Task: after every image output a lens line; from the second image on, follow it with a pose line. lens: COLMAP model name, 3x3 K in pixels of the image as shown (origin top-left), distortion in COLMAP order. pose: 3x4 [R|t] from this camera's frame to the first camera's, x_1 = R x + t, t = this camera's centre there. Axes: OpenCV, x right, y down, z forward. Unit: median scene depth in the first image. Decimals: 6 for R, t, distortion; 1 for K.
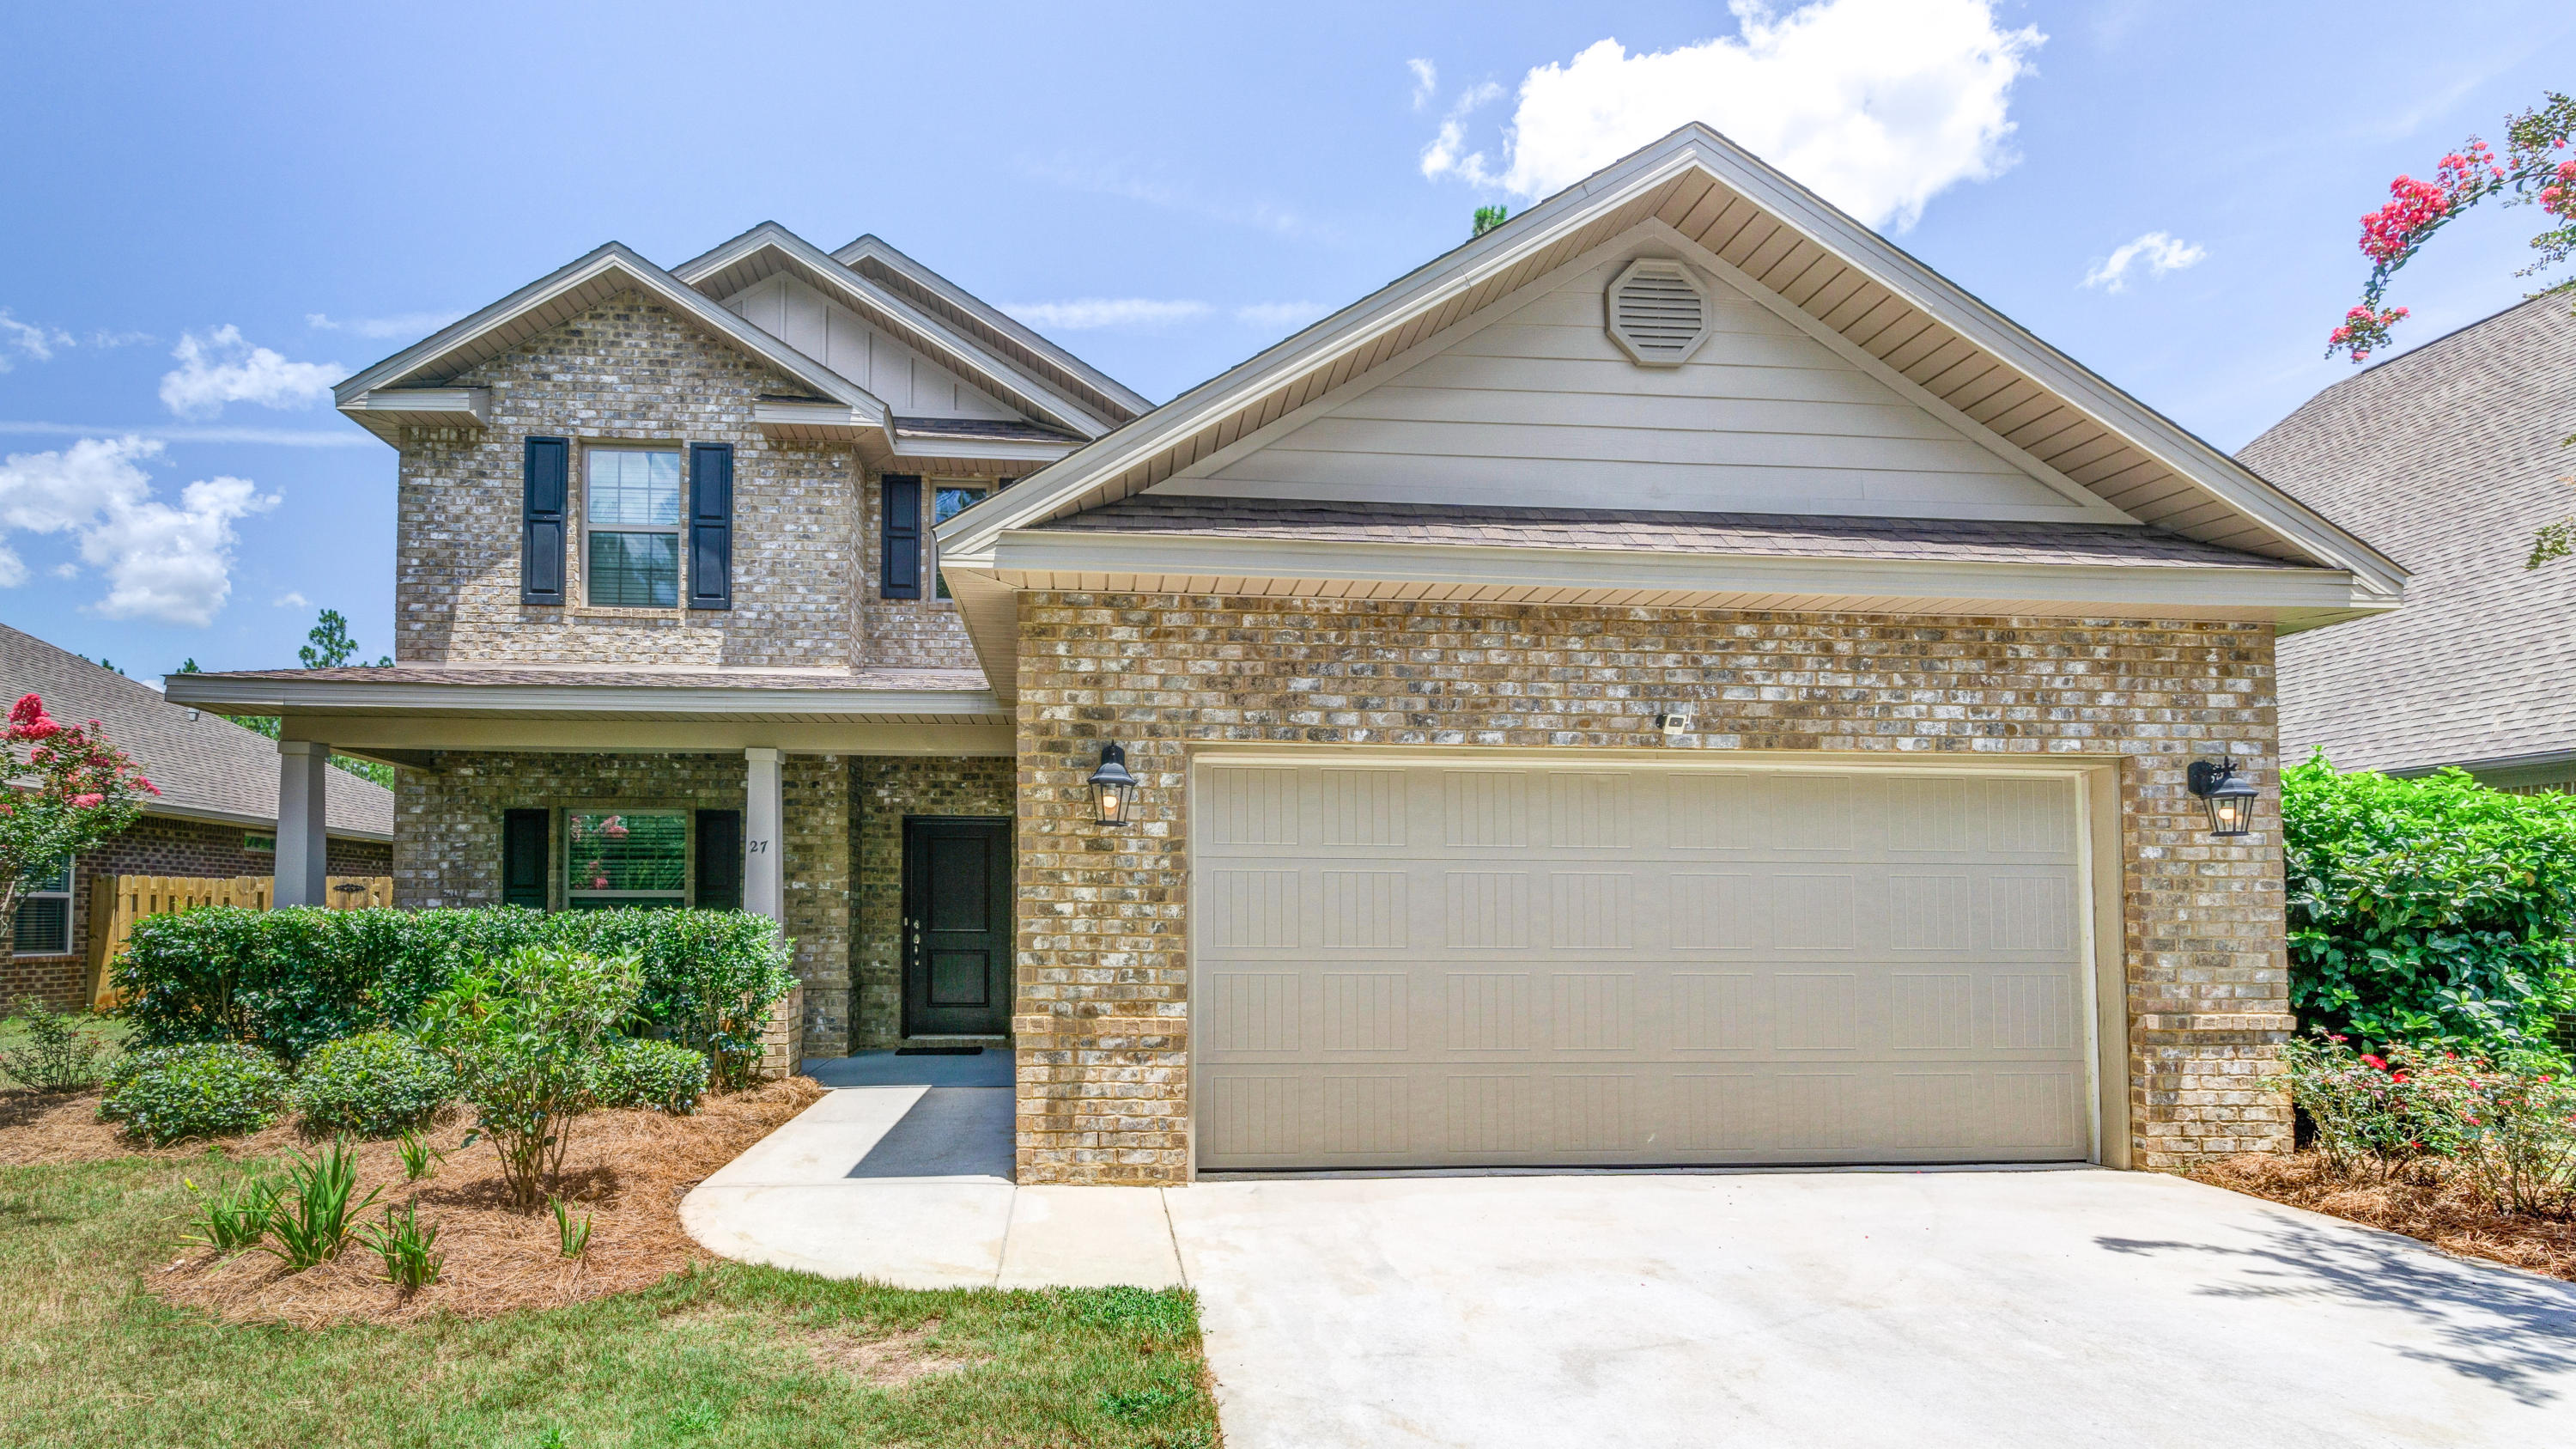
lens RADIAL K [[1168.9, 0, 1164.1], [0, 1168.9, 854.7], [0, 0, 1]] dist [-0.001578, 0.000791]
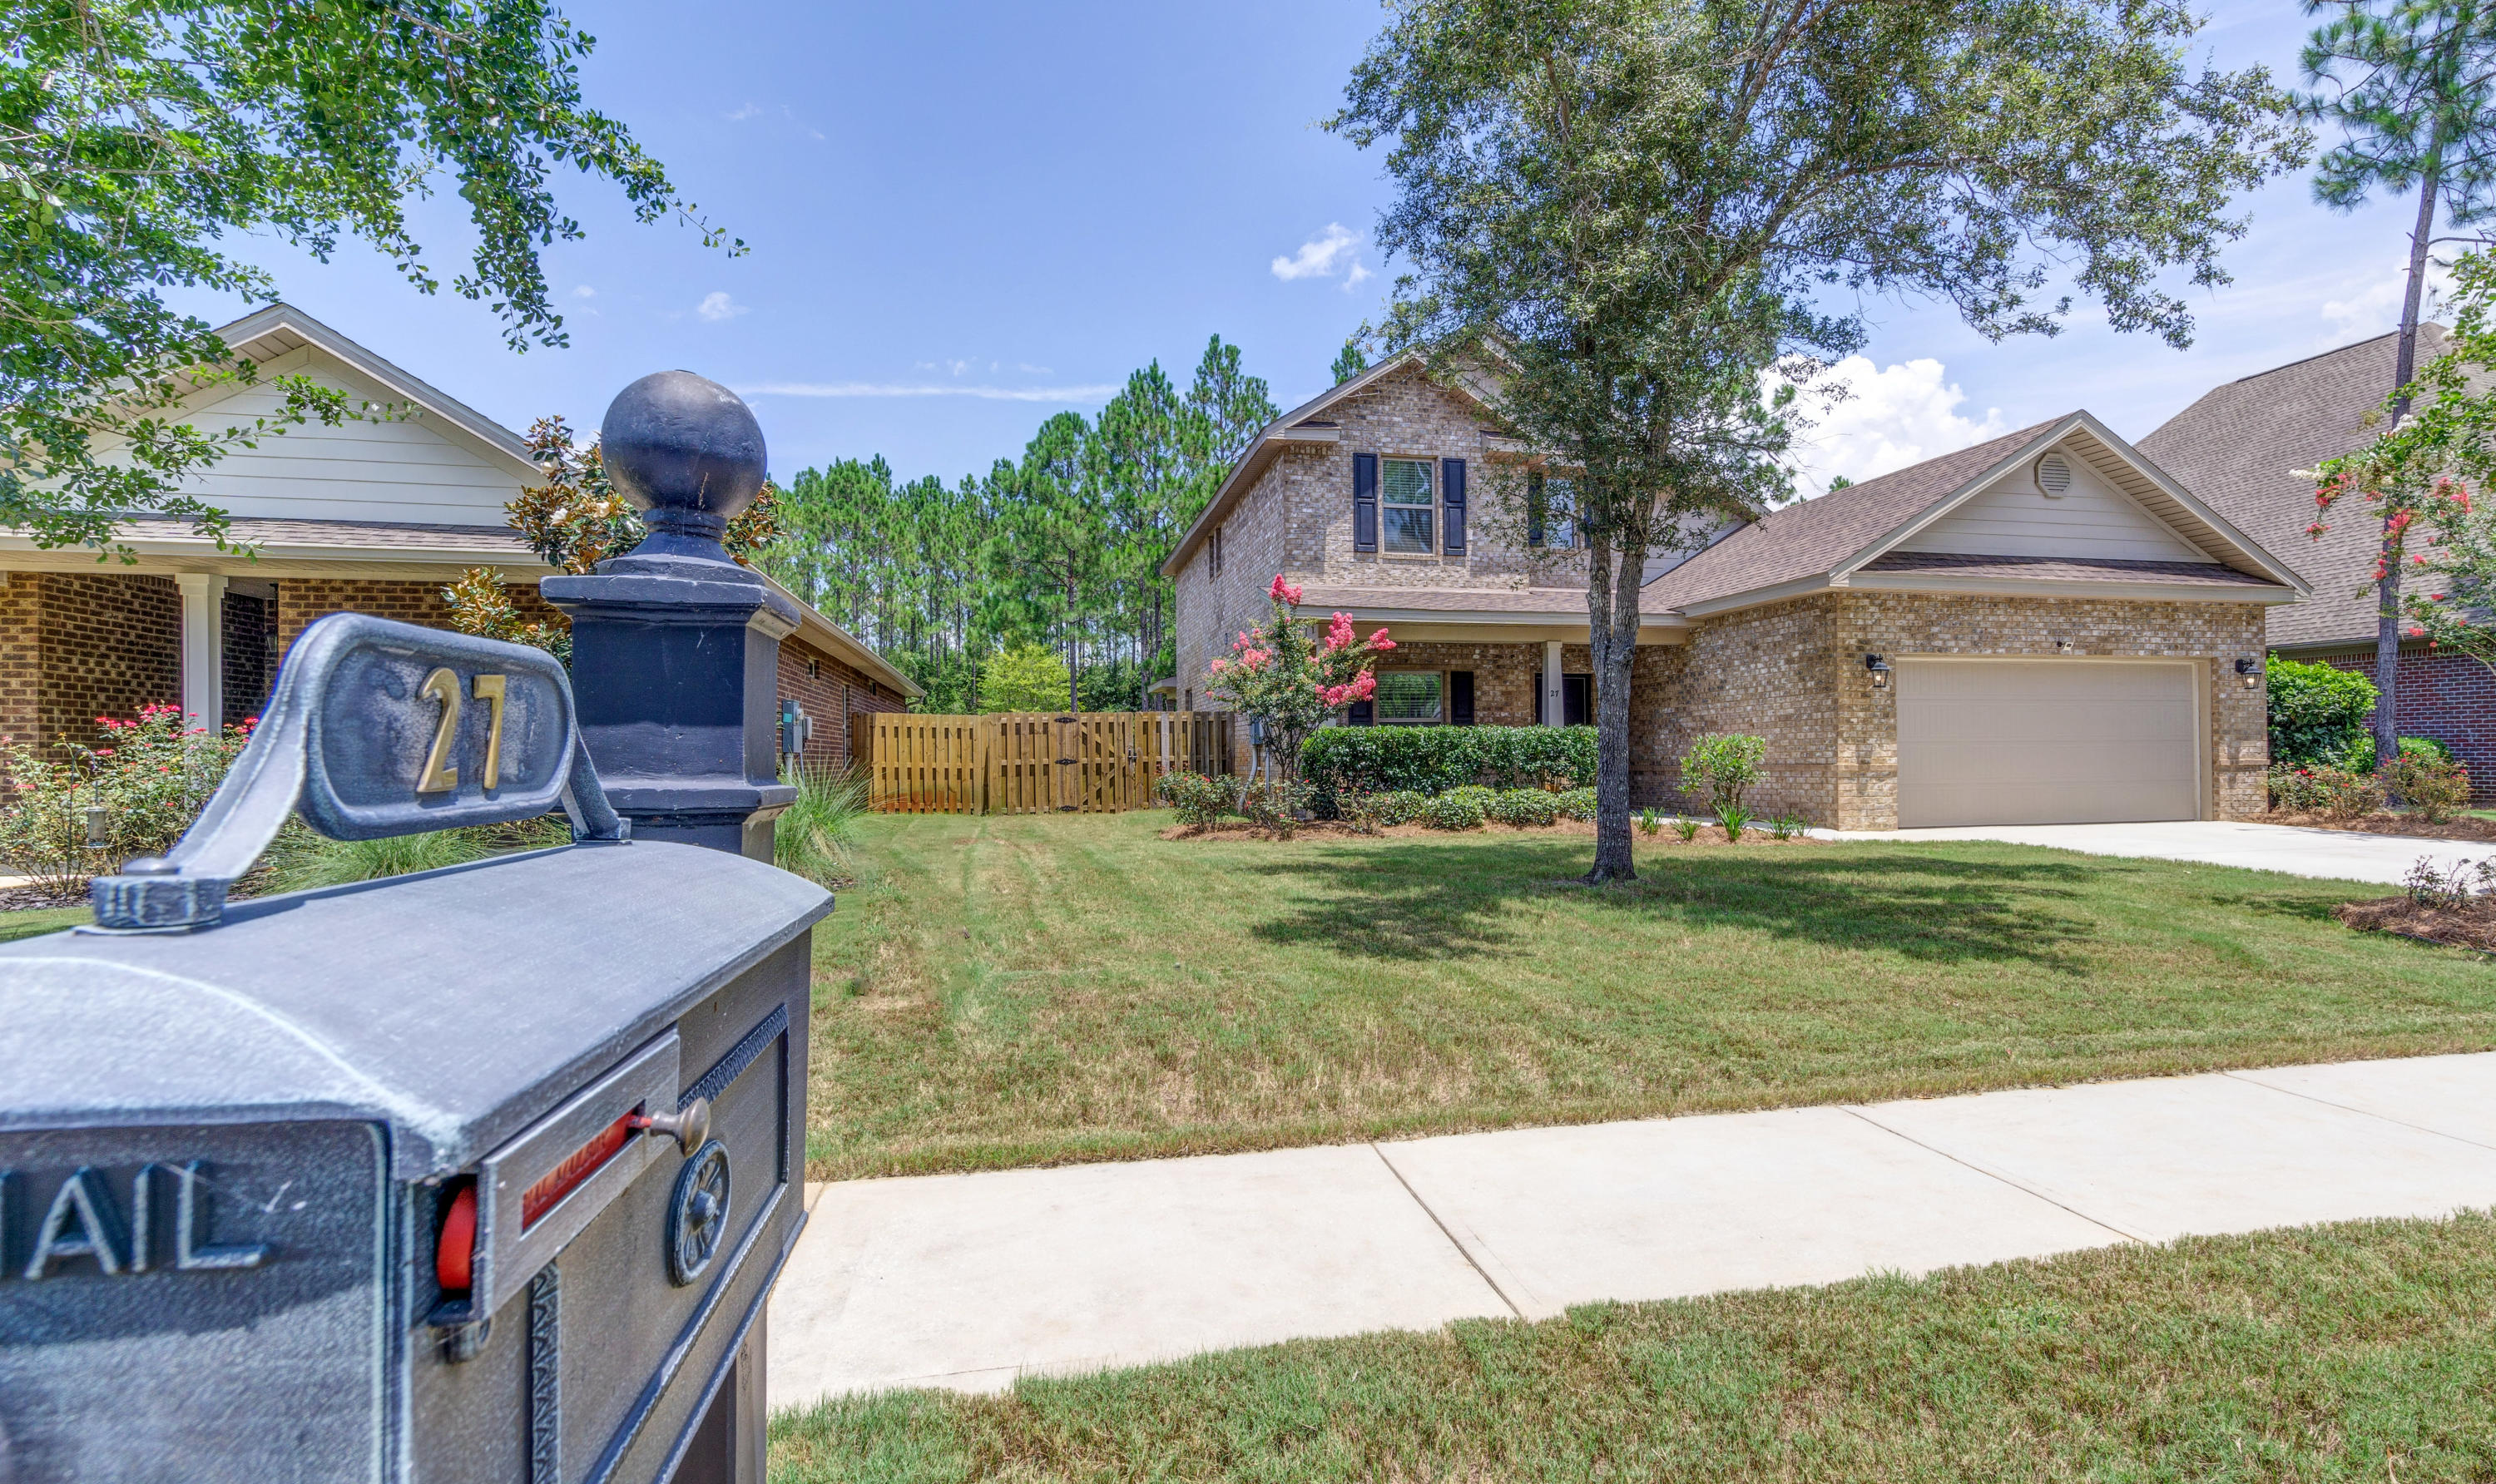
lens RADIAL K [[1158.9, 0, 1326.0], [0, 1158.9, 722.2], [0, 0, 1]] dist [-0.001225, -0.000240]
pose [[0.986248, -0.008339, 0.165063, -1.465502], [0.003344, 0.999529, 0.030519, -0.026978], [-0.165240, -0.029547, 0.985811, -1.137742]]
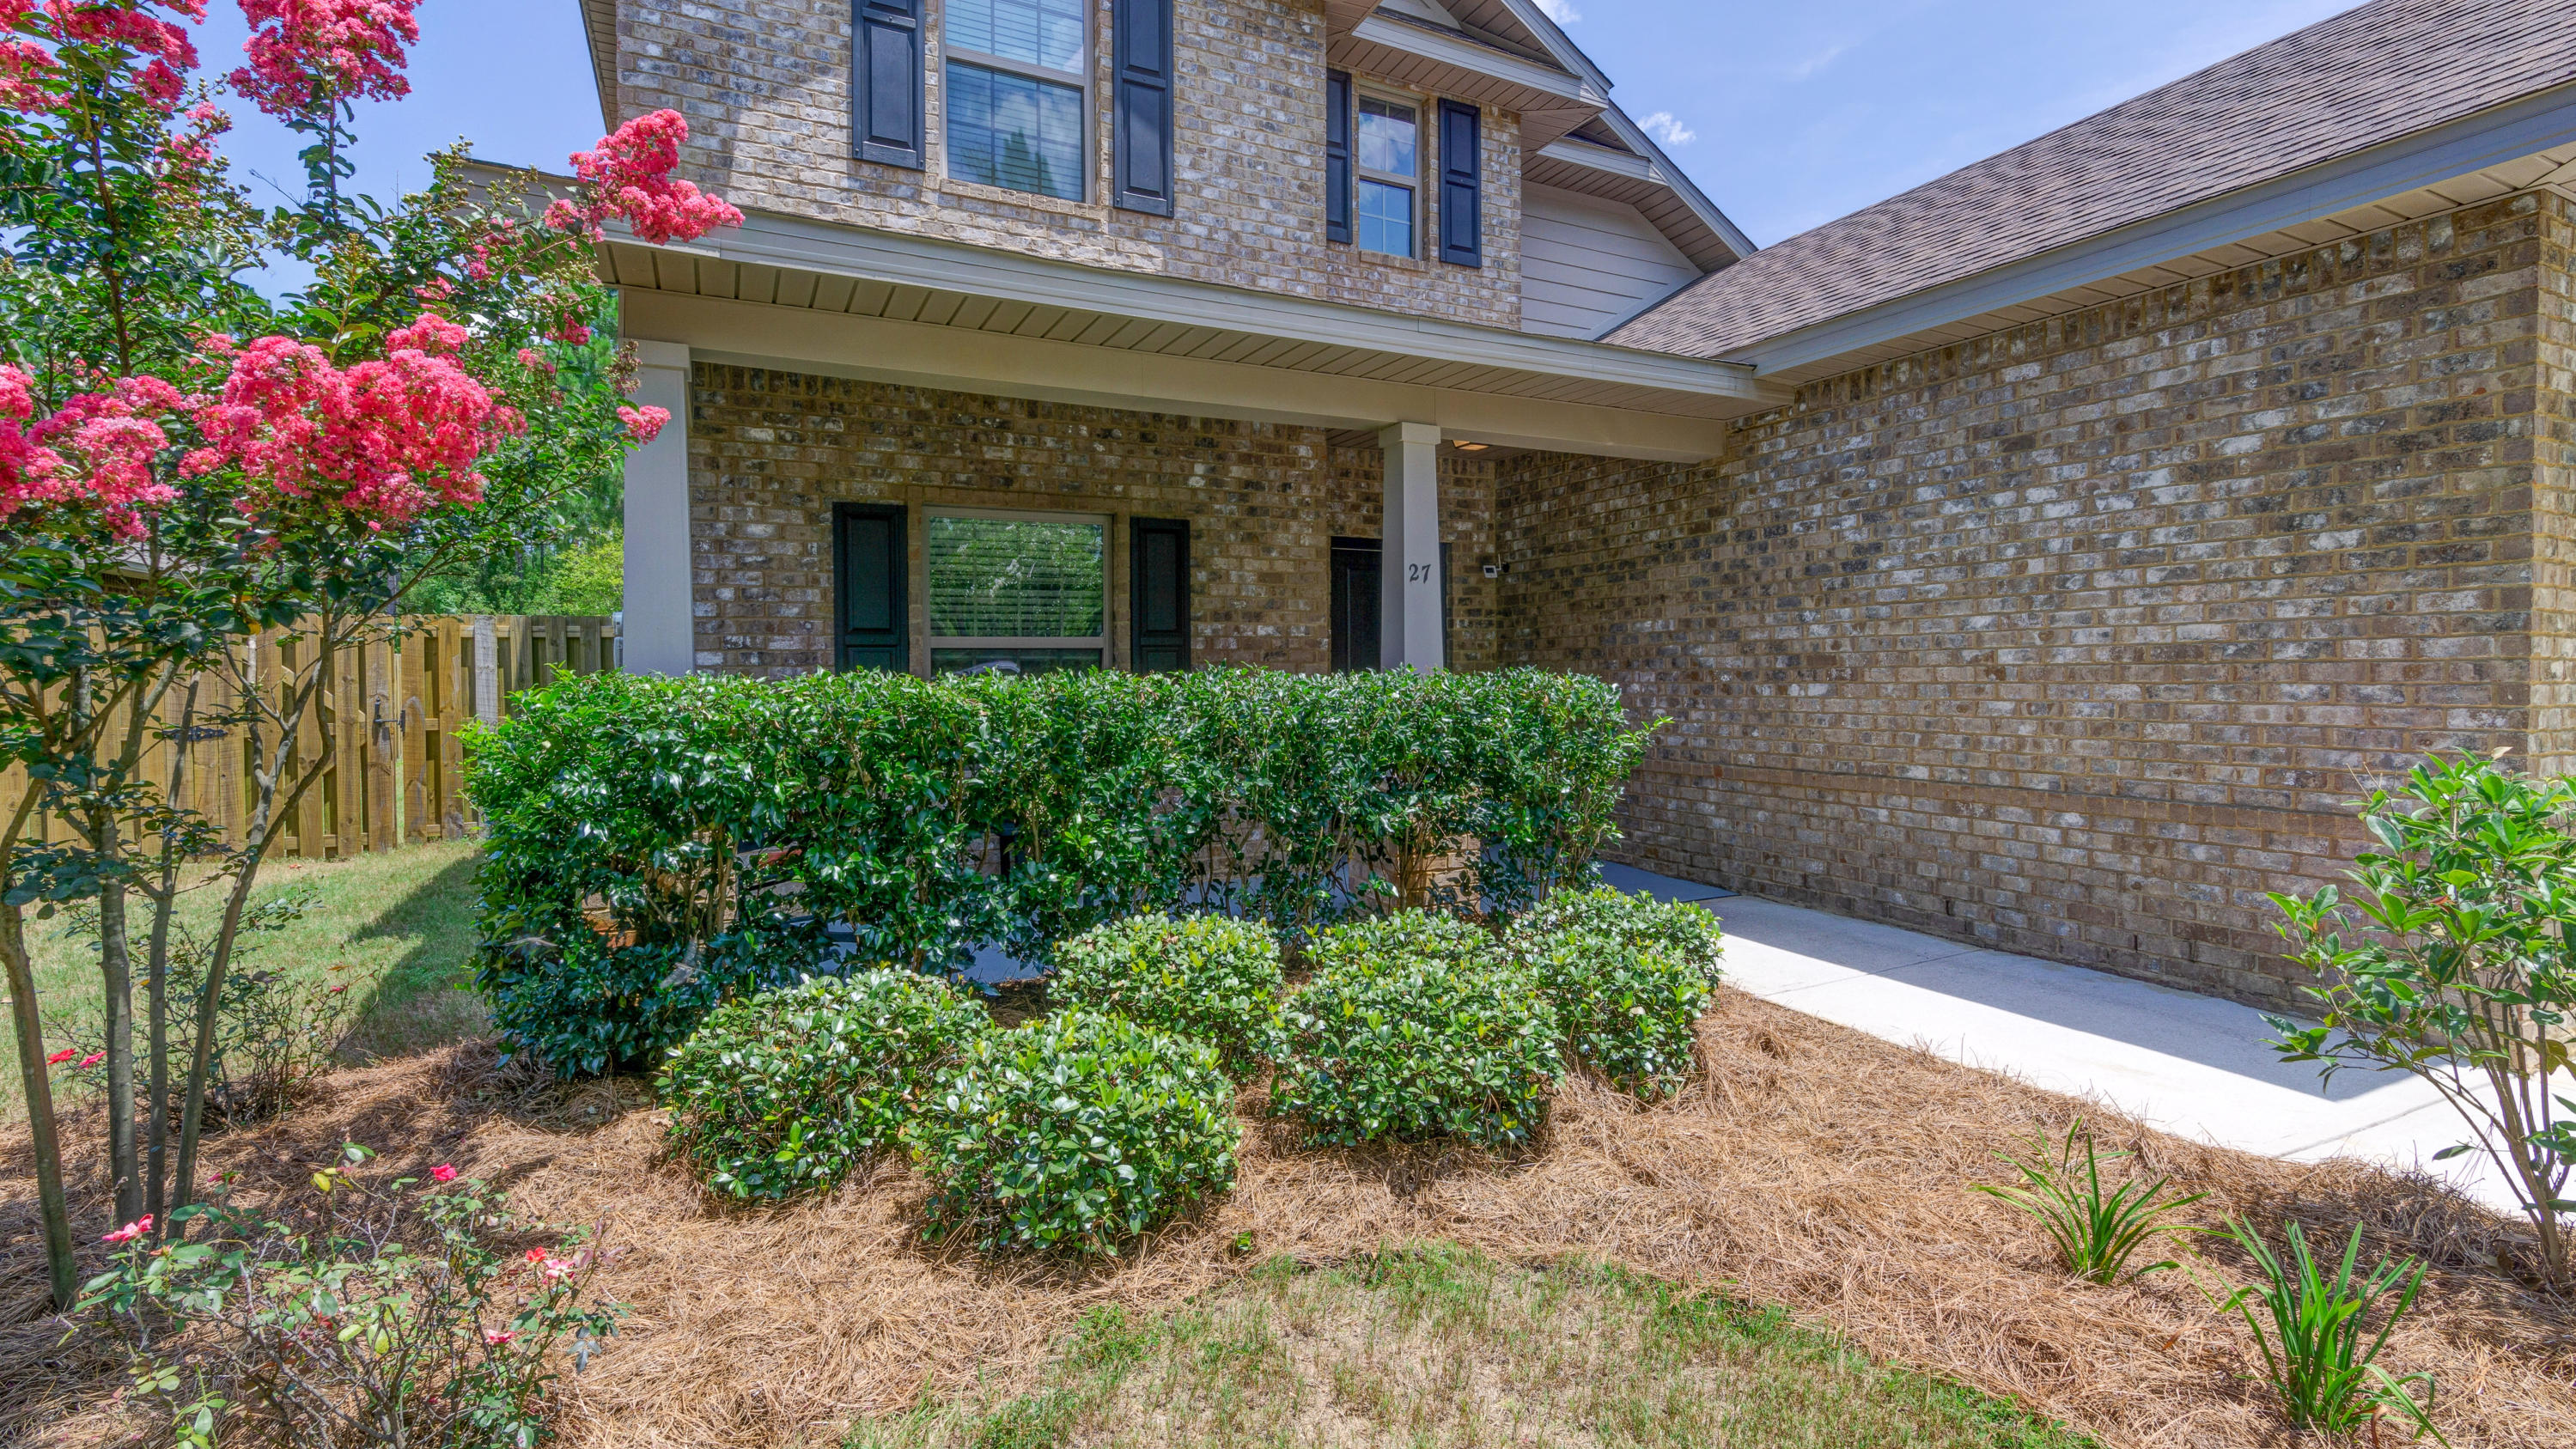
lens RADIAL K [[1138.2, 0, 1295.4], [0, 1138.2, 661.8], [0, 0, 1]] dist [-0.003179, 0.000162]
pose [[0.926037, -0.006128, 0.377384, -0.939938], [-0.013637, 0.998672, 0.049680, 0.017846], [-0.377187, -0.051151, 0.924723, 0.610212]]
